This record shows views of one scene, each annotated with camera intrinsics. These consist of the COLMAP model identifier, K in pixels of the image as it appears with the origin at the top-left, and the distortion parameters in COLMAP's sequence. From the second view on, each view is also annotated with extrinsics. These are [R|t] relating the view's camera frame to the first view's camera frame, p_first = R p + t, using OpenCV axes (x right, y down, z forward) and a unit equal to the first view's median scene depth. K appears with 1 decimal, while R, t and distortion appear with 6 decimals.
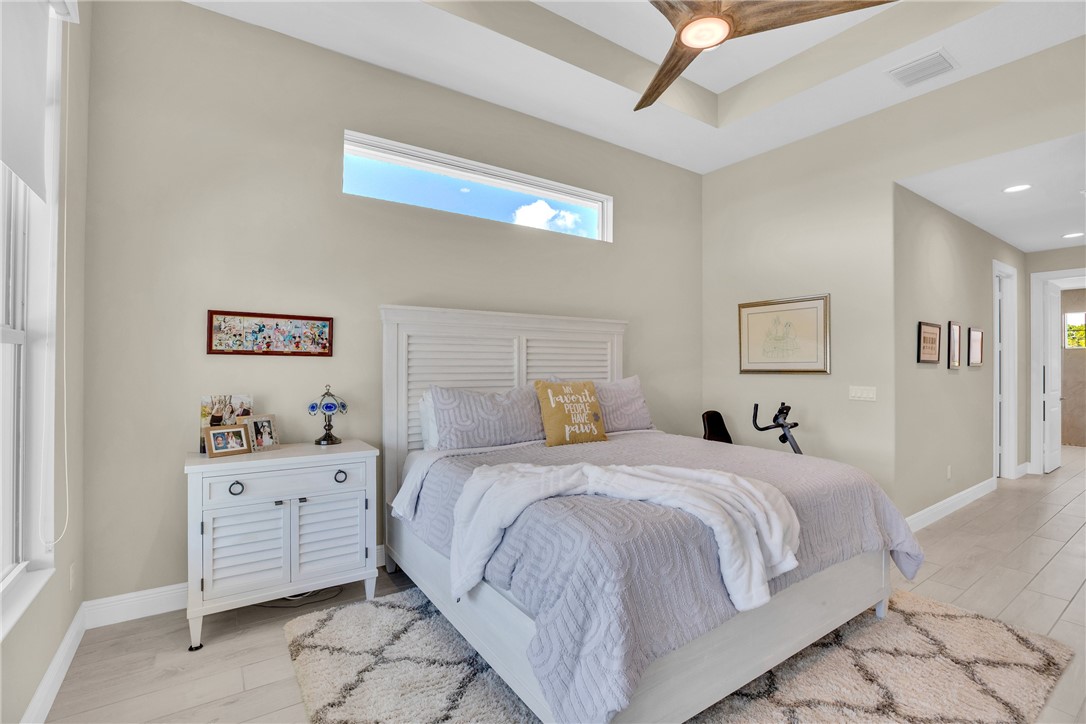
lens RADIAL K [[498.9, 0, 548.5], [0, 498.9, 359.4], [0, 0, 1]] dist [-0.046237, 0.014131]
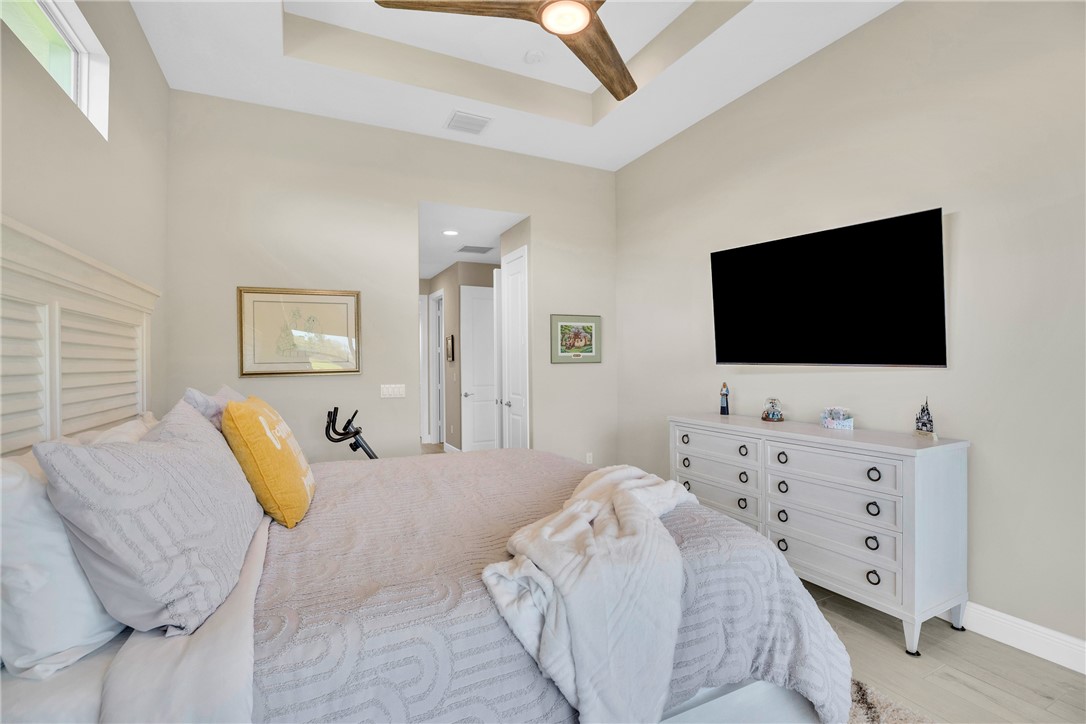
lens RADIAL K [[498.9, 0, 548.5], [0, 498.9, 359.4], [0, 0, 1]] dist [-0.046237, 0.014131]
pose [[0.144113, -0.001031, 0.989561, -0.364702], [0.001025, 0.999999, 0.000892, 0.001167], [-0.989561, 0.000885, 0.144114, 0.512622]]
